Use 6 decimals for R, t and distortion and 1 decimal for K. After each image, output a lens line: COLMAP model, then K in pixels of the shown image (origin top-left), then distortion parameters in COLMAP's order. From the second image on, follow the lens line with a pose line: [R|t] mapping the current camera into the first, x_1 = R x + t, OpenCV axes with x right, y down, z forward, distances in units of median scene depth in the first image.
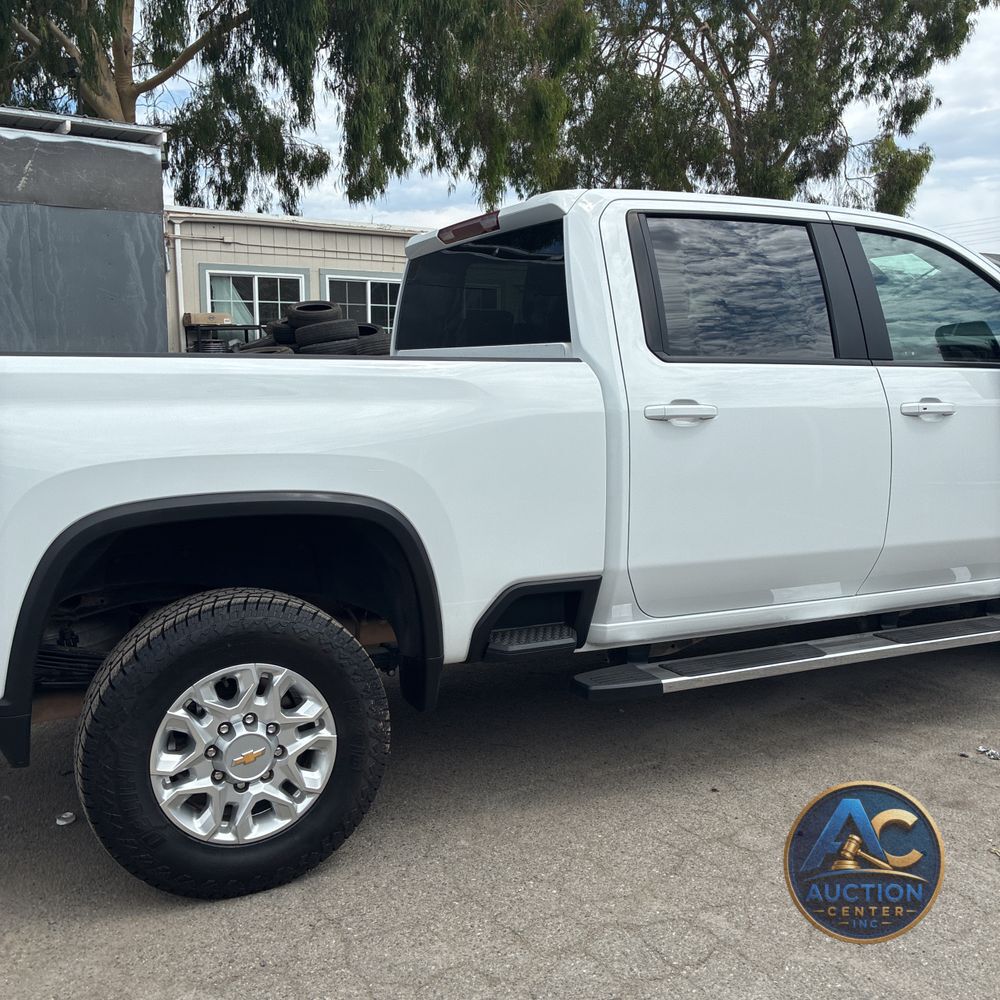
lens RADIAL K [[1046.4, 0, 495.8], [0, 1046.4, 490.0], [0, 0, 1]] dist [-0.009786, 0.045987]
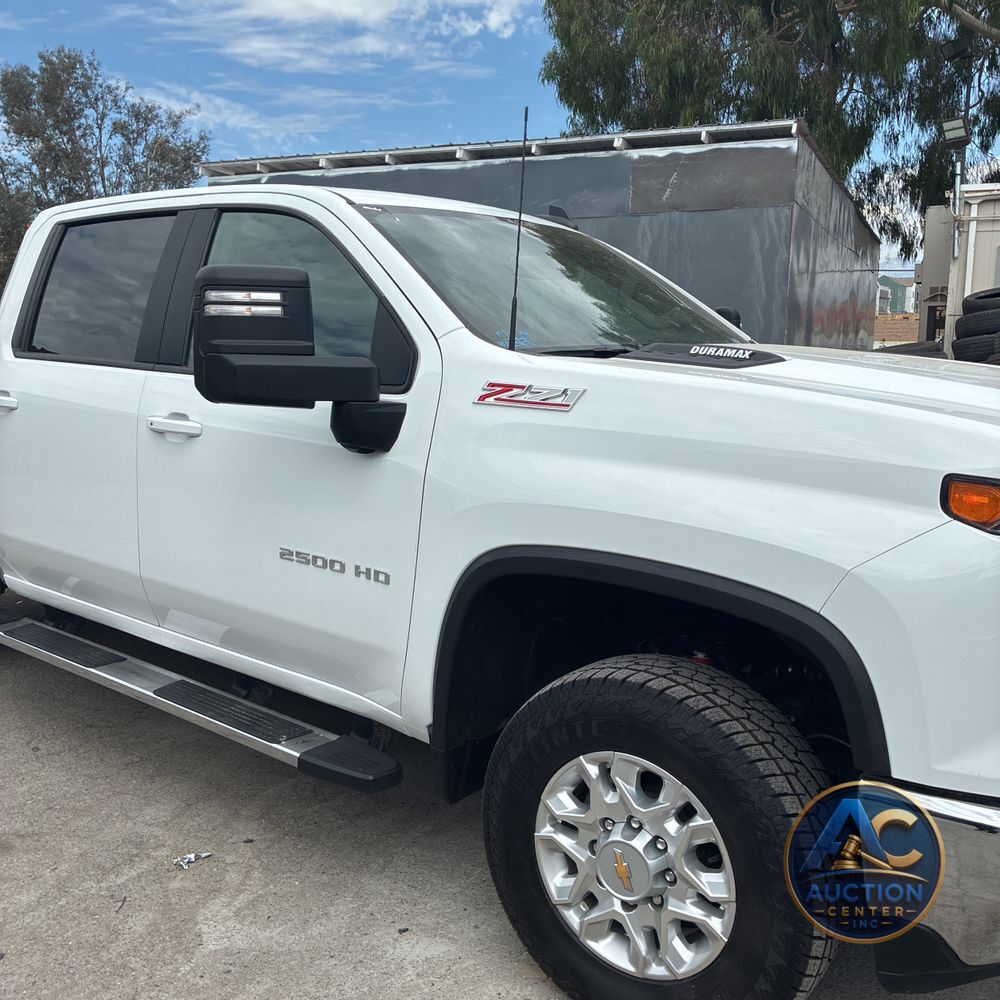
lens RADIAL K [[1034.0, 0, 500.0], [0, 1034.0, 500.0], [0, 0, 1]] dist [0.031803, -0.035936]
pose [[0.434340, 0.150899, -0.888019, 0.492713], [-0.132512, 0.985845, 0.102709, -0.053998], [0.890949, 0.073063, 0.448188, 0.337811]]
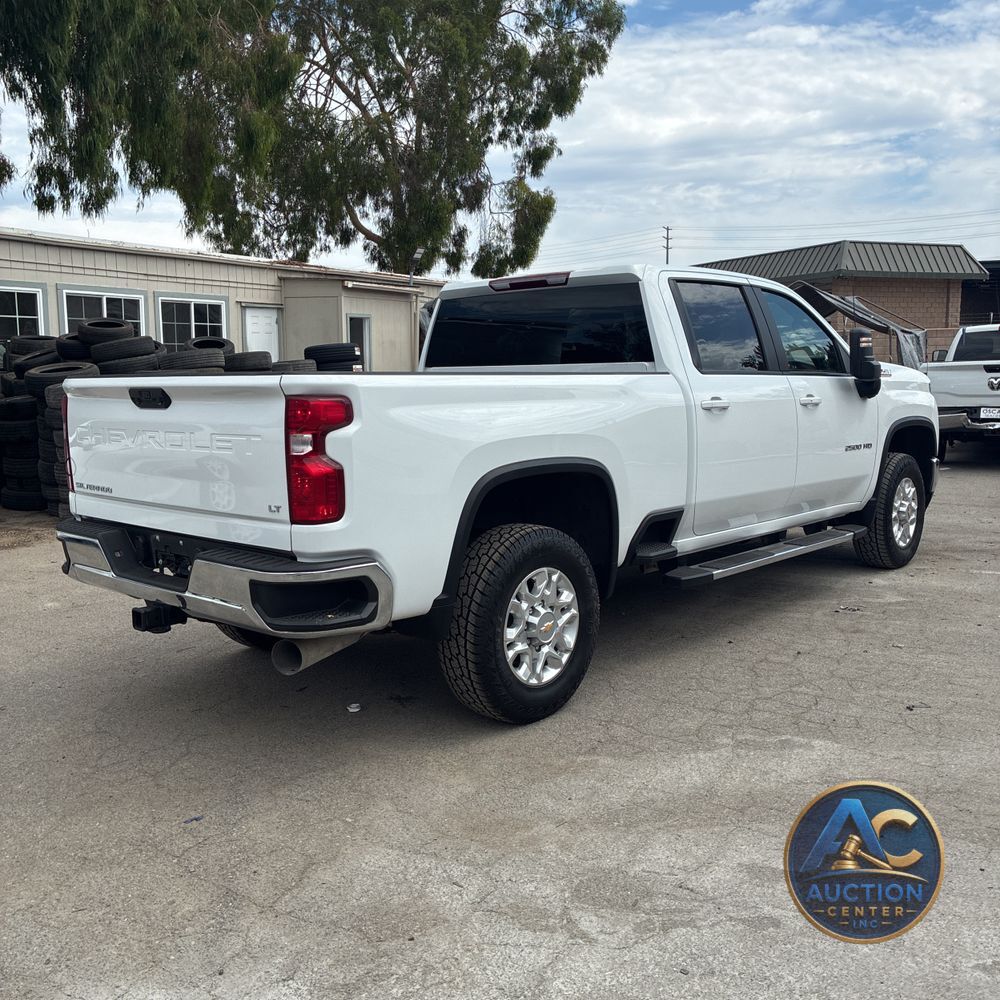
lens RADIAL K [[1038.1, 0, 510.4], [0, 1038.1, 496.9], [0, 0, 1]] dist [0.014483, -0.001907]
pose [[0.920006, -0.054330, 0.388120, -0.255601], [0.055929, 0.998409, 0.007183, 0.013121], [-0.387893, 0.015099, 0.921581, -0.121314]]
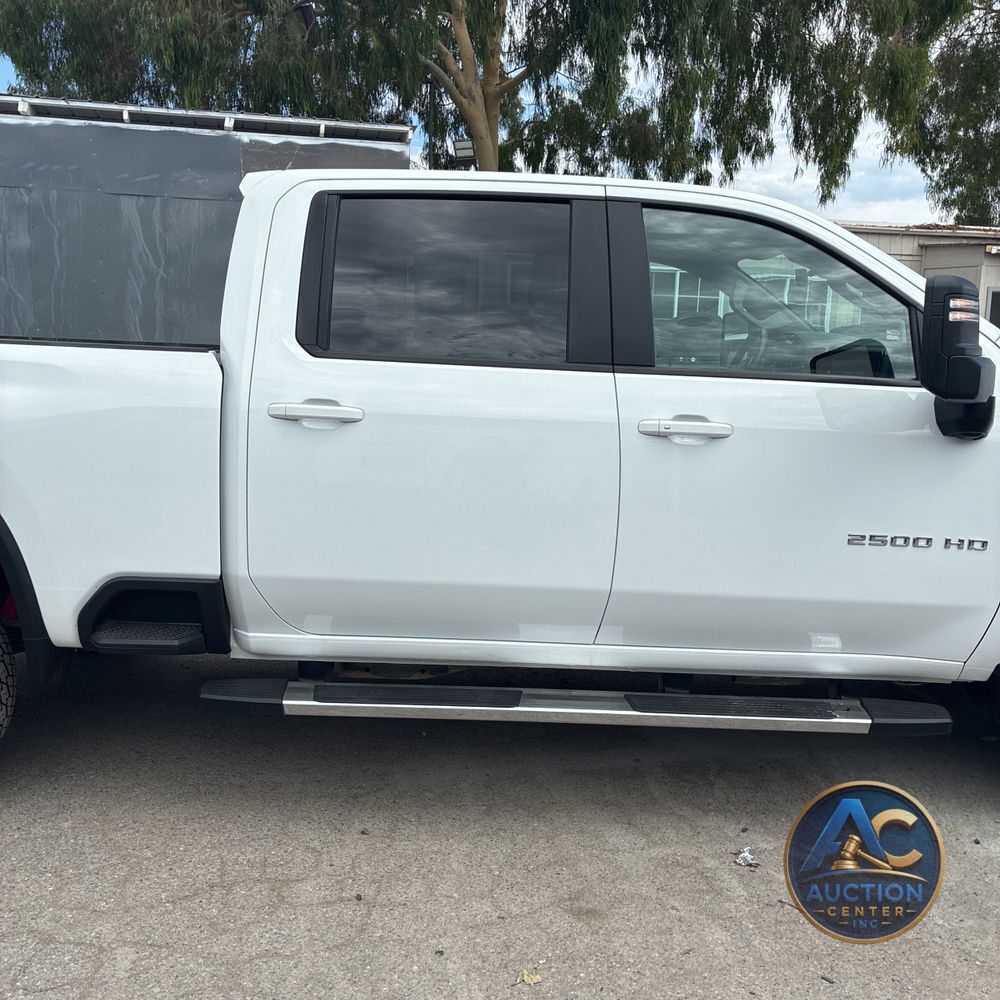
lens RADIAL K [[1038.1, 0, 510.4], [0, 1038.1, 496.9], [0, 0, 1]] dist [0.014483, -0.001907]
pose [[0.906982, 0.090599, -0.411310, 0.243719], [-0.084035, 0.995881, 0.034057, -0.015972], [0.412701, 0.003675, 0.910859, 0.083712]]
